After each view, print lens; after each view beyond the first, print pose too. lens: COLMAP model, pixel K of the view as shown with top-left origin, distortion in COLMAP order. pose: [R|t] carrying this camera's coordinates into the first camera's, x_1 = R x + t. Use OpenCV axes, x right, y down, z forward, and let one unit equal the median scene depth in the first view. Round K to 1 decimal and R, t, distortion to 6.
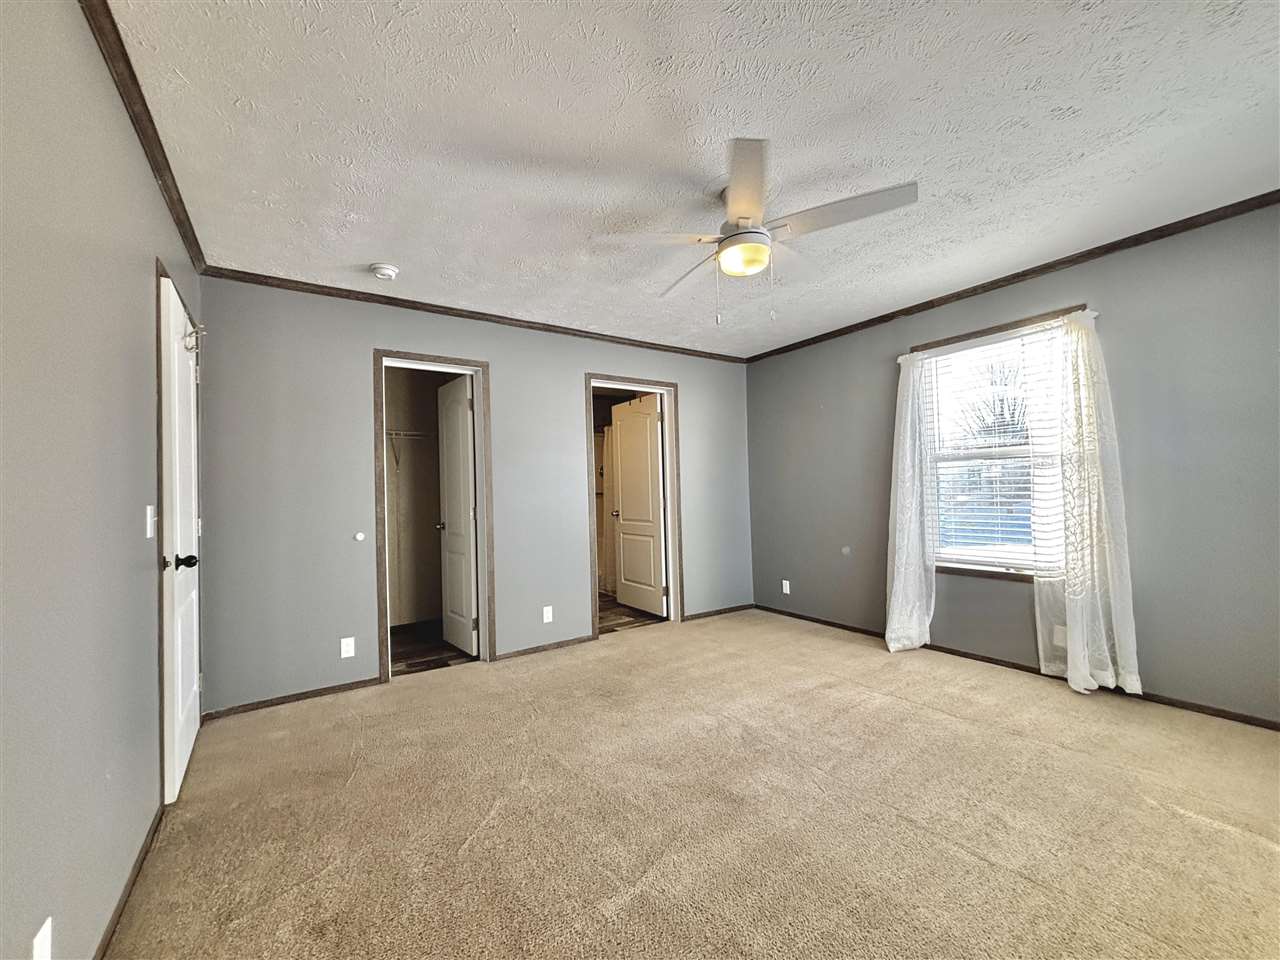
lens RADIAL K [[516.5, 0, 635.3], [0, 516.5, 477.8], [0, 0, 1]] dist [0.002972, -0.002059]
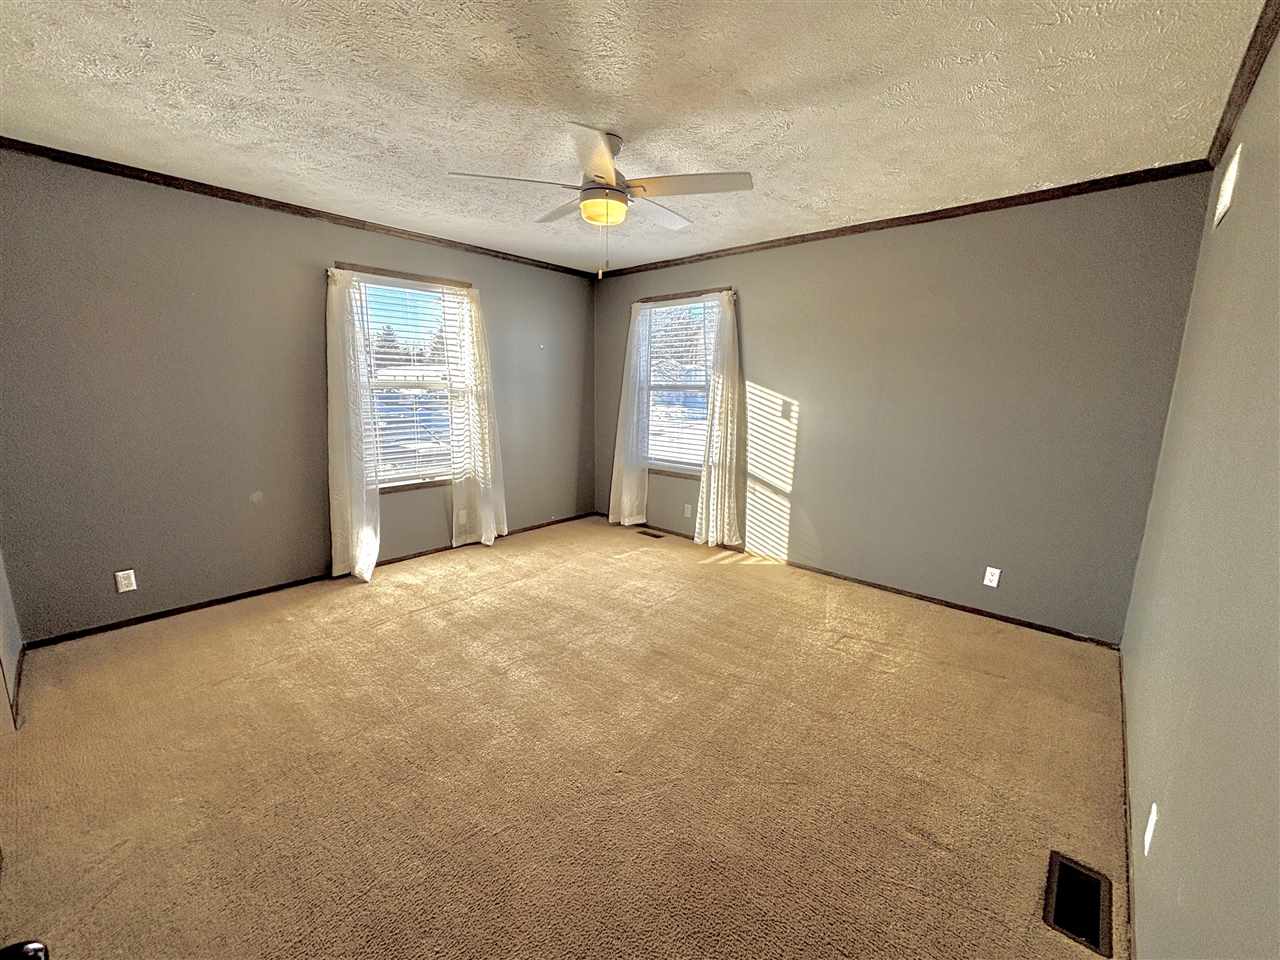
lens RADIAL K [[516.5, 0, 641.8], [0, 516.5, 481.2], [0, 0, 1]] dist [0.002972, -0.002059]
pose [[-0.256486, -0.154264, 0.954158, -0.600057], [-0.032975, 0.988003, 0.150872, -0.024599], [-0.965985, 0.007233, -0.258496, 0.795793]]
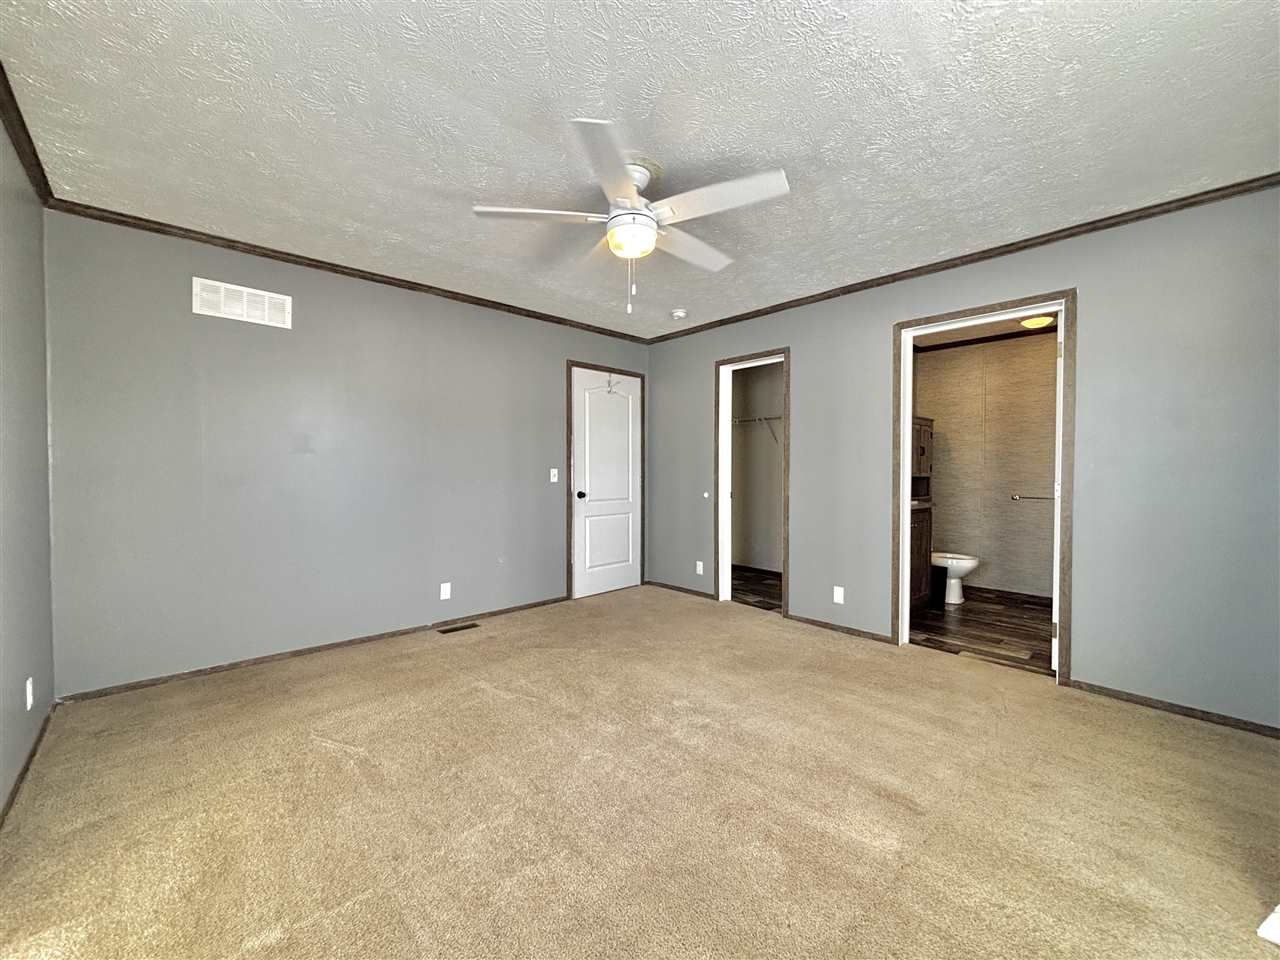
lens RADIAL K [[516.5, 0, 643.5], [0, 516.5, 481.9], [0, 0, 1]] dist [0.002972, -0.002059]
pose [[0.156982, 0.048552, -0.986407, 0.812918], [0.016374, 0.998526, 0.051754, -0.001538], [0.987466, -0.024276, 0.155956, 0.565259]]
